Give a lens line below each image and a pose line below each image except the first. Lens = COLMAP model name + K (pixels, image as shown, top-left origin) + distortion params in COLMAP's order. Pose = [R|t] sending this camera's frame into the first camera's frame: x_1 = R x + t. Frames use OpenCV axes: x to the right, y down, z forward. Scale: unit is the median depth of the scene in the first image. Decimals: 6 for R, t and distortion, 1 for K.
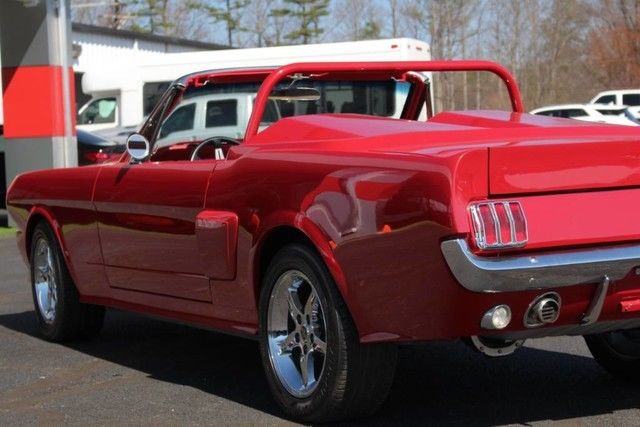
lens RADIAL K [[1541.4, 0, 313.5], [0, 1541.4, 208.4], [0, 0, 1]] dist [0.035137, 0.000000]
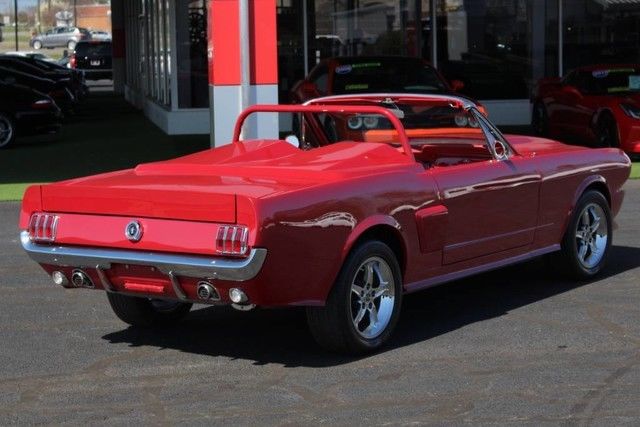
lens RADIAL K [[1541.4, 0, 319.9], [0, 1541.4, 215.7], [0, 0, 1]] dist [0.035137, 0.000000]
pose [[0.464849, 0.132237, -0.875459, 1.523508], [-0.037256, 0.990829, 0.129882, -0.205269], [0.884606, -0.027759, 0.465513, 0.361660]]
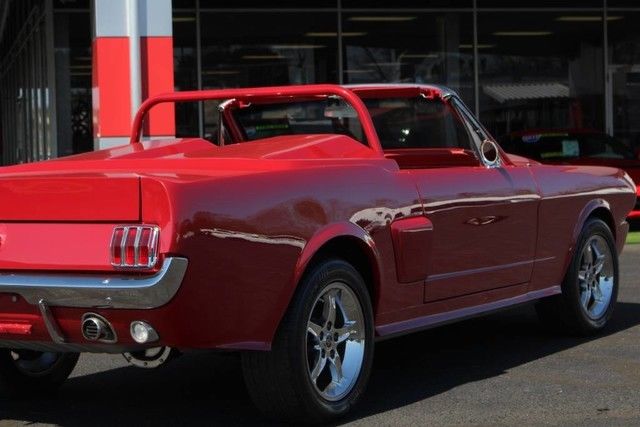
lens RADIAL K [[1541.4, 0, 319.3], [0, 1541.4, 209.2], [0, 0, 1]] dist [0.035137, 0.000000]
pose [[0.530721, 0.060045, -0.845417, 1.120026], [-0.035882, 0.998185, 0.048369, -0.074397], [0.846787, 0.004665, 0.531912, 0.536287]]
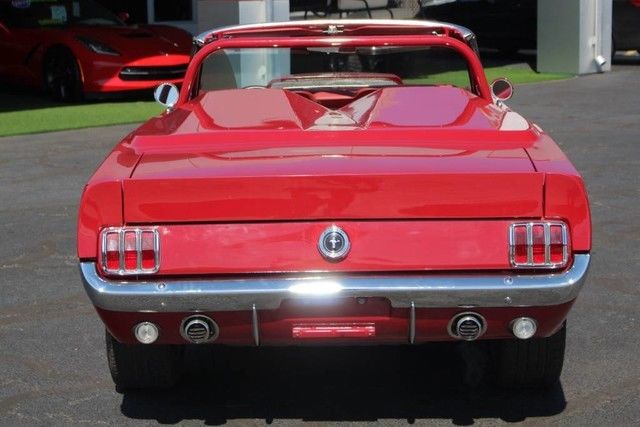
lens RADIAL K [[1541.4, 0, 319.2], [0, 1541.4, 214.1], [0, 0, 1]] dist [0.035137, 0.000000]
pose [[0.881844, 0.103392, -0.460067, 0.593021], [-0.040249, 0.988609, 0.145024, -0.143173], [0.469821, -0.109372, 0.875960, 0.103233]]
